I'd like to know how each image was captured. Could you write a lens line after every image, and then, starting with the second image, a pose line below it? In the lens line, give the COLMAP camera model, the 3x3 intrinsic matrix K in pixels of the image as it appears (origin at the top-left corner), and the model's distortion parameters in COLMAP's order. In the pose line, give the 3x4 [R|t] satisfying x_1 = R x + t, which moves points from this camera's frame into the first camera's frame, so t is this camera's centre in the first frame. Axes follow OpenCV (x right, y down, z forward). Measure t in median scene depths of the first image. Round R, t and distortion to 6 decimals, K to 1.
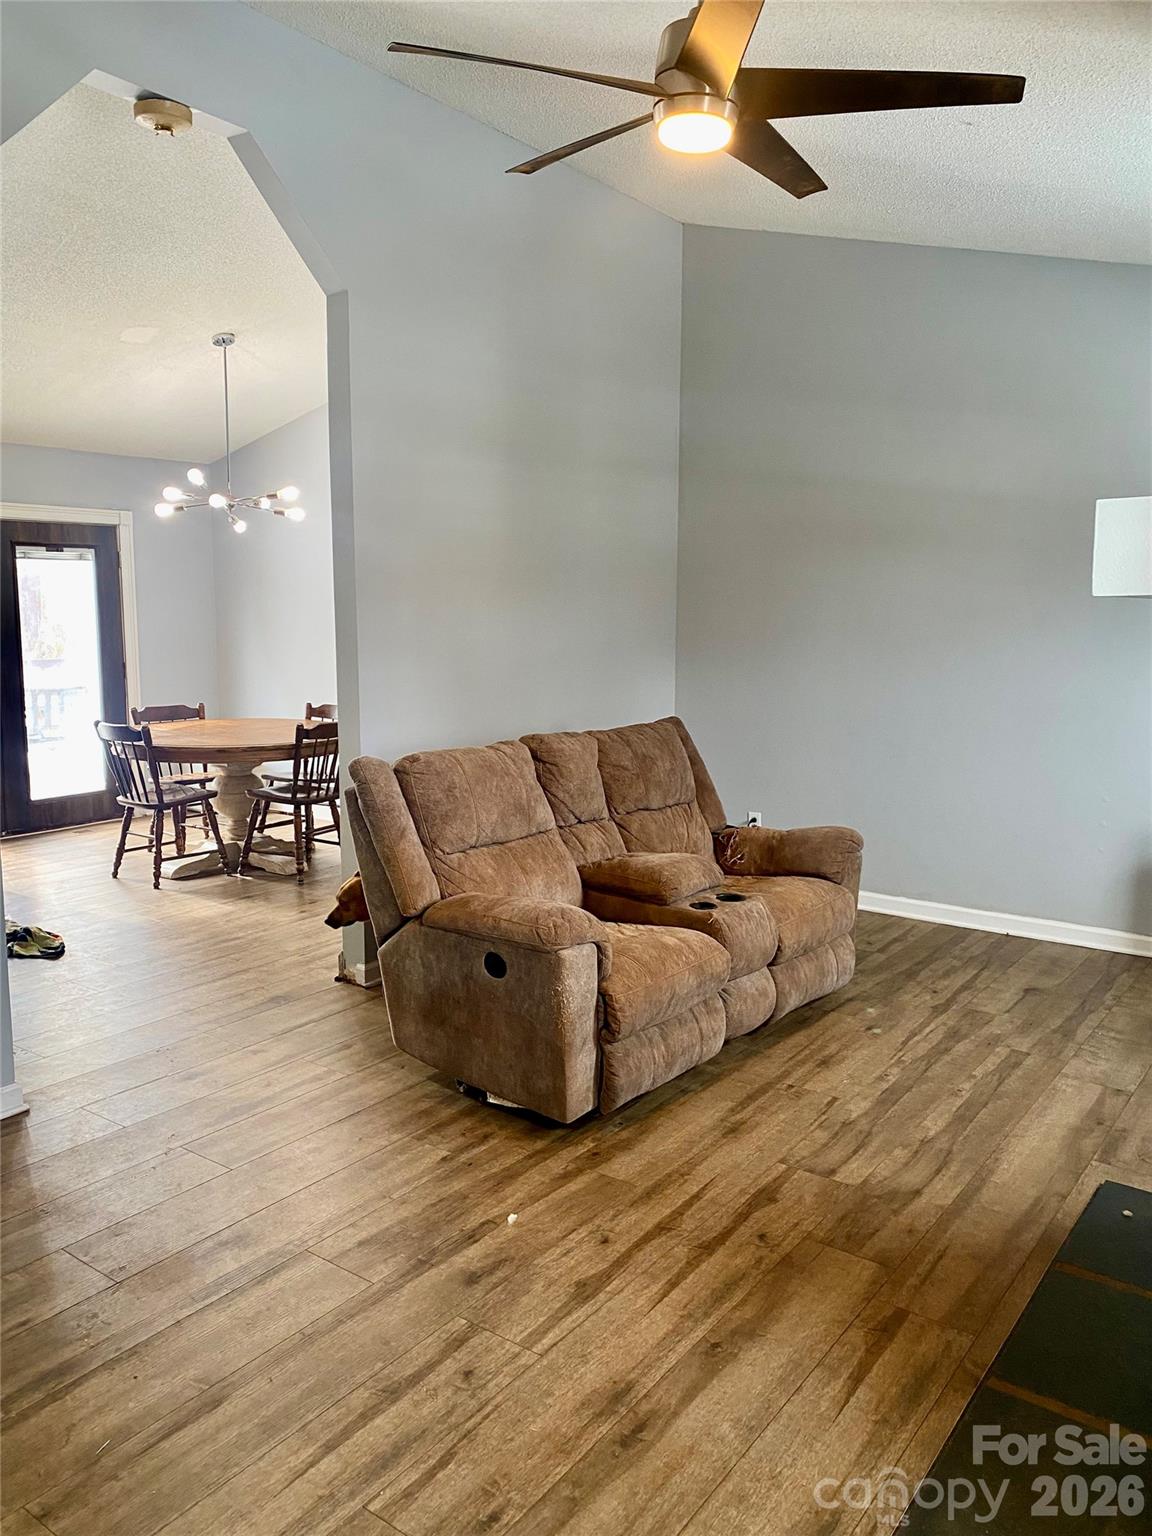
lens RADIAL K [[1189.4, 0, 579.4], [0, 1189.4, 769.1], [0, 0, 1]] dist [0.050482, -0.061598]
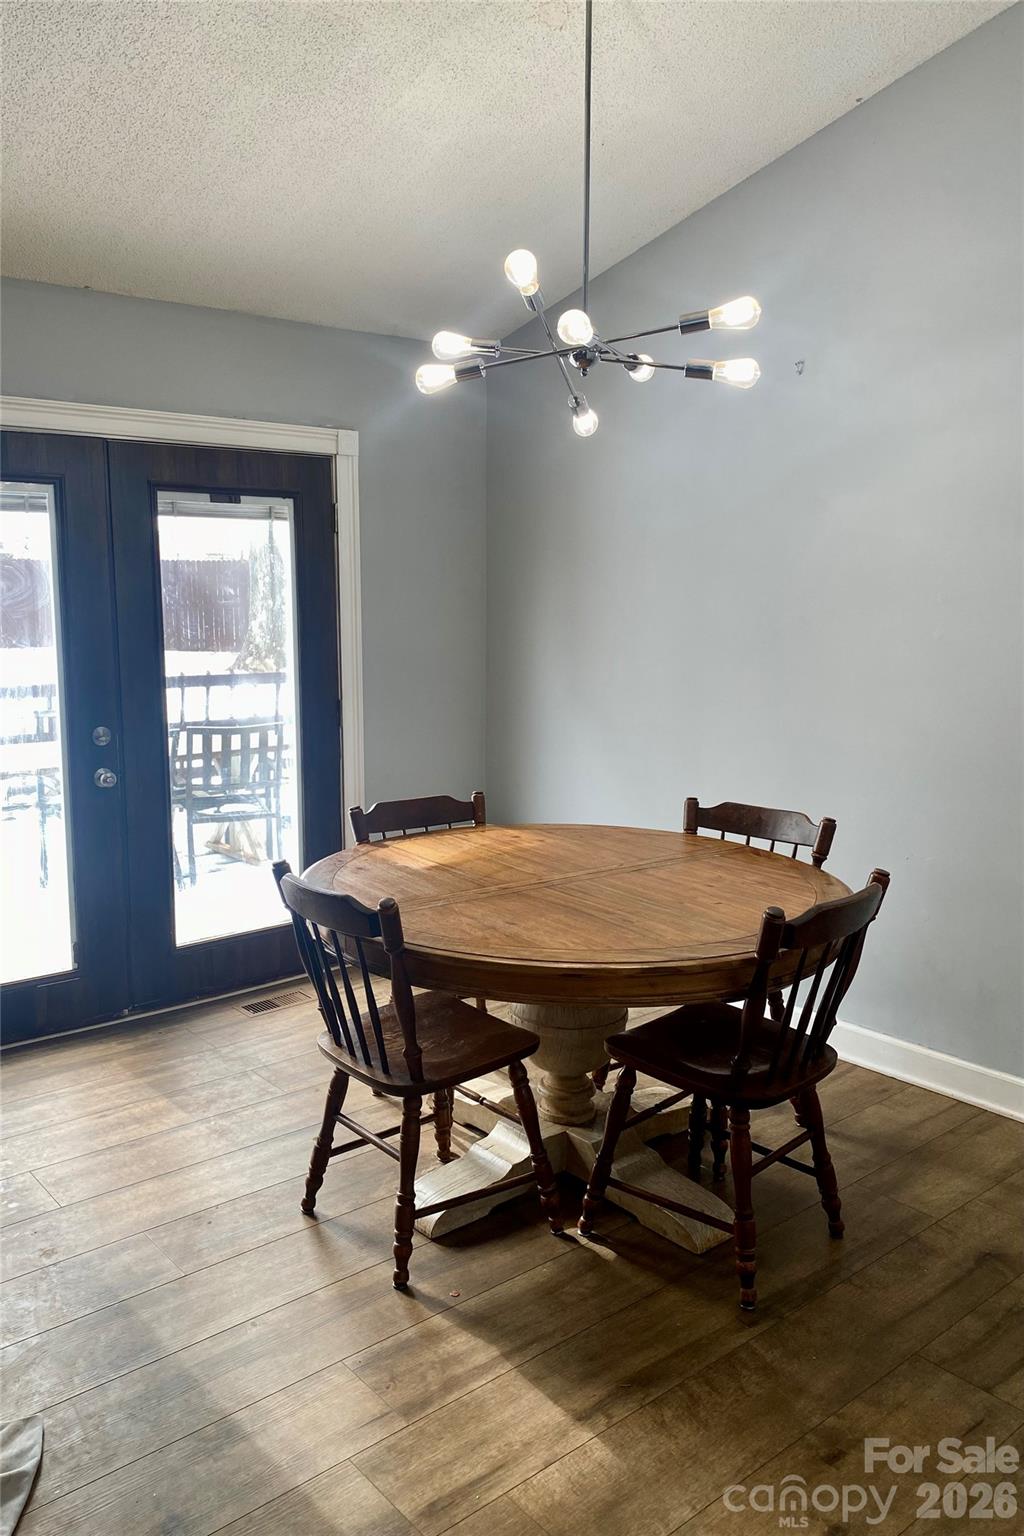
lens RADIAL K [[1131.1, 0, 497.8], [0, 1131.1, 773.7], [0, 0, 1]] dist [0.106524, -0.093605]
pose [[0.975720, 0.028841, -0.217116, -0.213105], [-0.025169, 0.999490, 0.019660, -0.075481], [0.217572, -0.013718, 0.975948, 0.553557]]
